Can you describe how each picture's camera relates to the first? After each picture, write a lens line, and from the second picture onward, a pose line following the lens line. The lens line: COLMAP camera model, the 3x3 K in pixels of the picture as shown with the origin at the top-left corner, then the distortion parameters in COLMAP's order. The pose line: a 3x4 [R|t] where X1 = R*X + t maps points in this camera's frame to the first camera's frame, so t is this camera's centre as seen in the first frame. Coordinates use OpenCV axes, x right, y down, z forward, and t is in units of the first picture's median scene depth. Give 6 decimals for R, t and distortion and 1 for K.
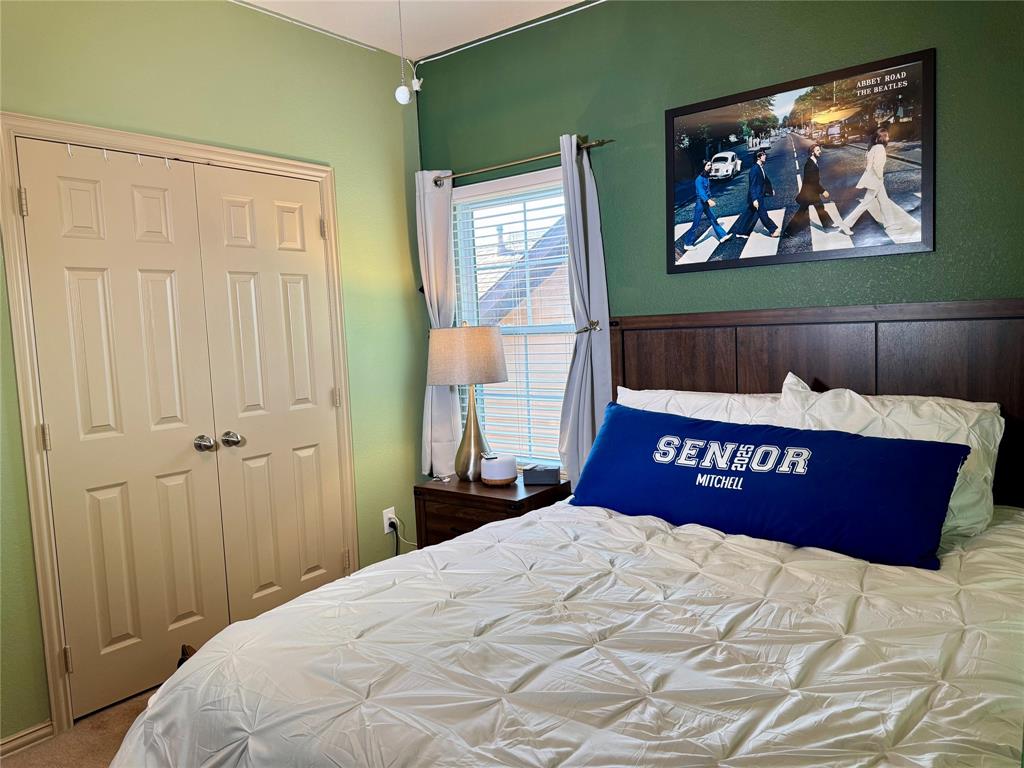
lens RADIAL K [[730.4, 0, 512.0], [0, 730.4, 389.4], [0, 0, 1]] dist [-0.013346, -0.017897]
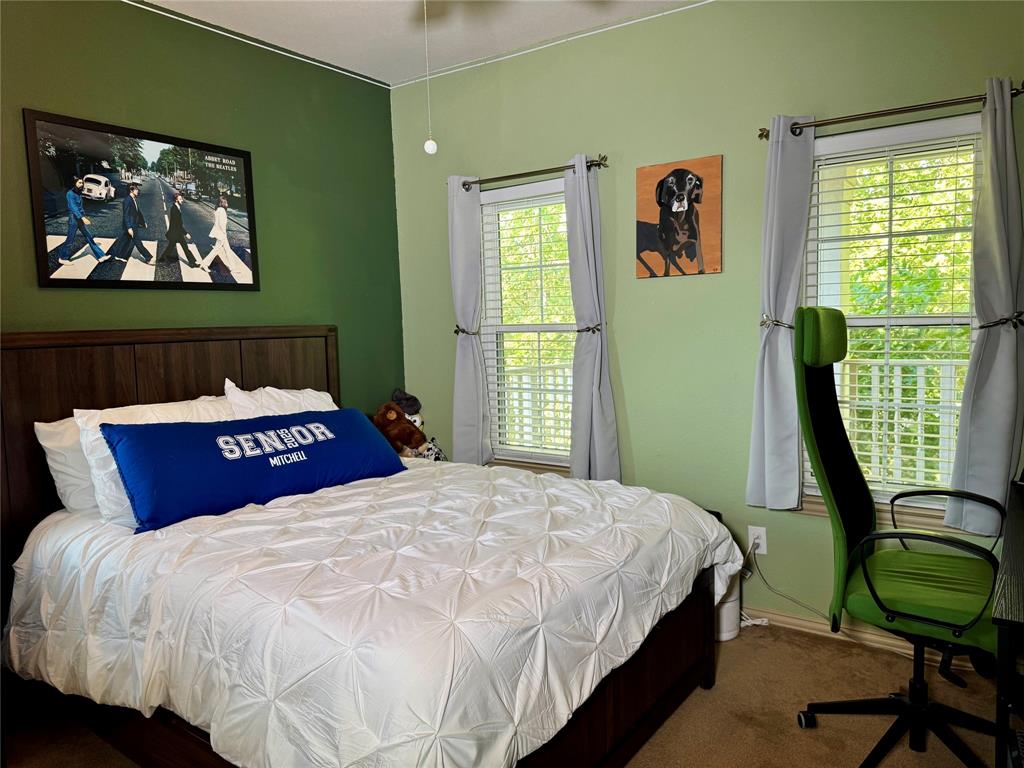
lens RADIAL K [[730.4, 0, 510.2], [0, 730.4, 383.1], [0, 0, 1]] dist [-0.013346, -0.017897]
pose [[-0.063531, -0.037766, 0.997265, -0.799002], [0.117074, 0.992102, 0.045028, -0.013187], [-0.991089, 0.119615, -0.058608, 0.535230]]
